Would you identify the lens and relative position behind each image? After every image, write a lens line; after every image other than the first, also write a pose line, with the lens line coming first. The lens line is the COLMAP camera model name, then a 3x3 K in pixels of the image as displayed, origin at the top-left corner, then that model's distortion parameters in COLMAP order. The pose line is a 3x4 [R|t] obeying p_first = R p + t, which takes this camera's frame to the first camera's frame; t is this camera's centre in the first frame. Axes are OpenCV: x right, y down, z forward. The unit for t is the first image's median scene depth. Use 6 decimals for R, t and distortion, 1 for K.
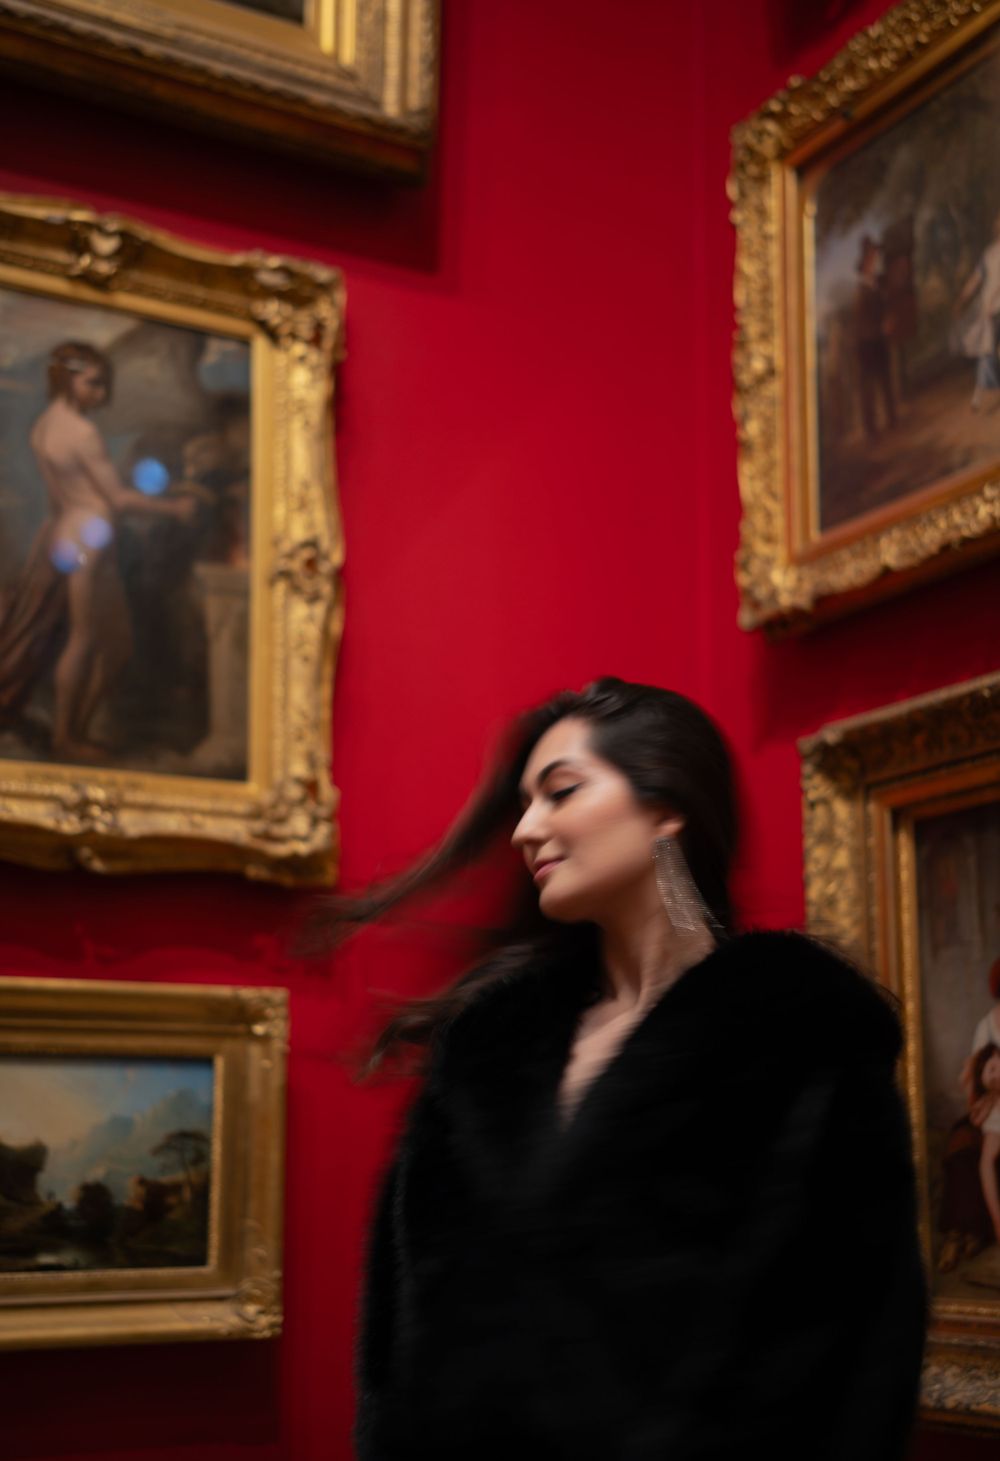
lens RADIAL K [[2037.4, 0, 503.0], [0, 2037.4, 795.6], [0, 0, 1]] dist [0.150257, 0.032105]
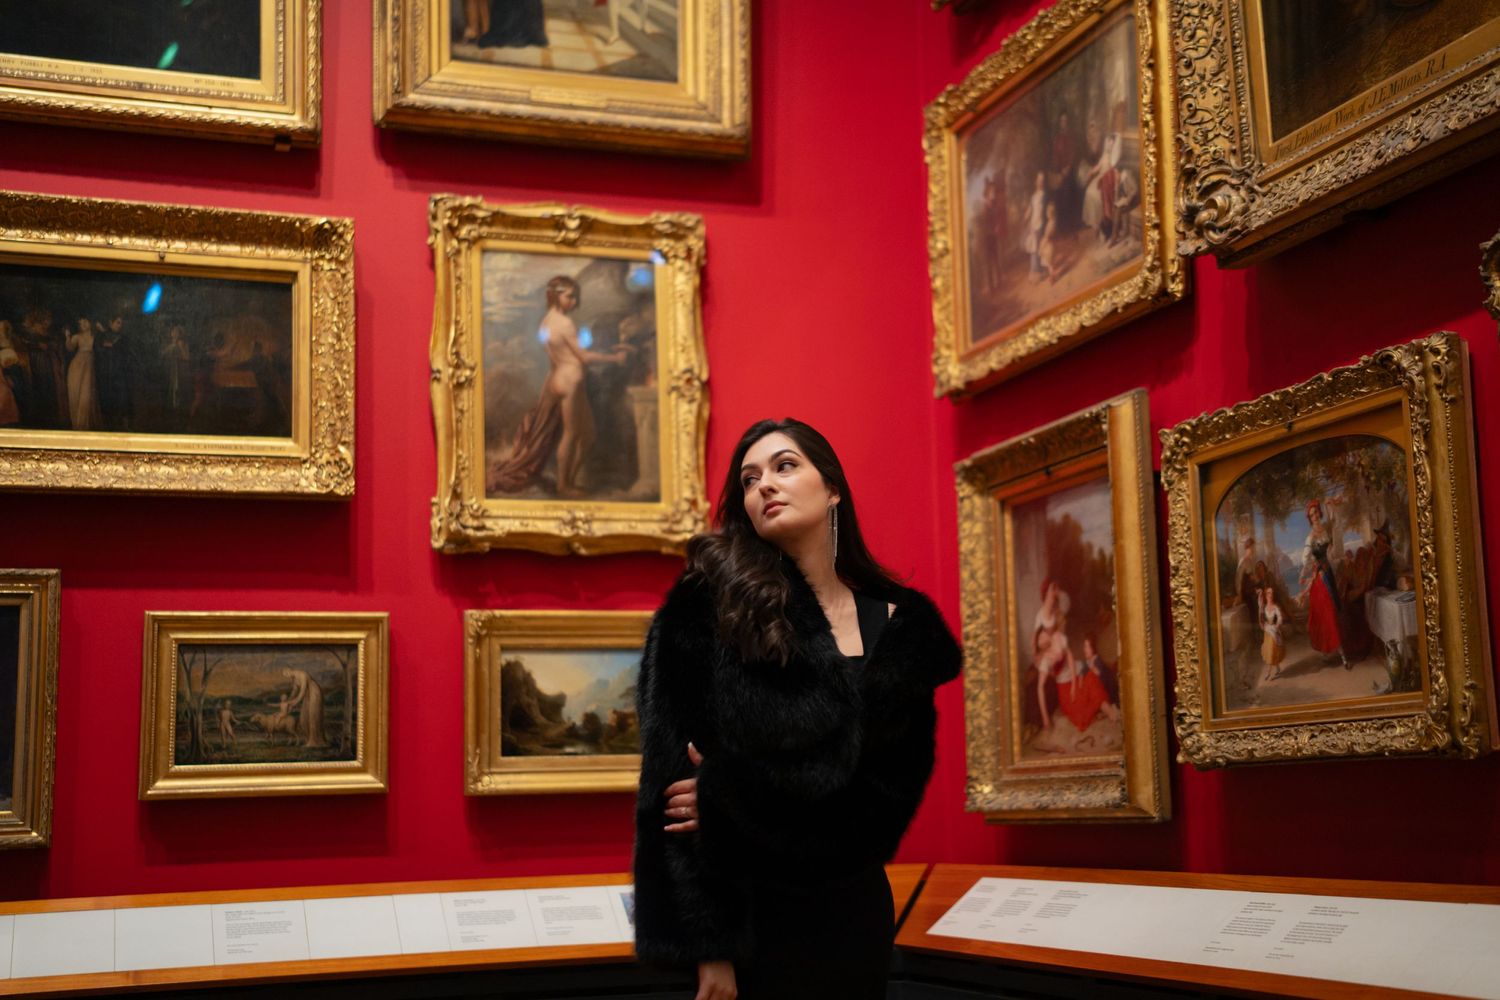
lens RADIAL K [[2060.9, 0, 749.0], [0, 2060.9, 498.9], [0, 0, 1]] dist [0.021415, 0.053148]
pose [[0.980023, -0.049411, -0.192649, 0.314384], [0.058224, 0.997488, 0.040352, -0.079963], [0.190171, -0.050762, 0.980438, -0.826415]]
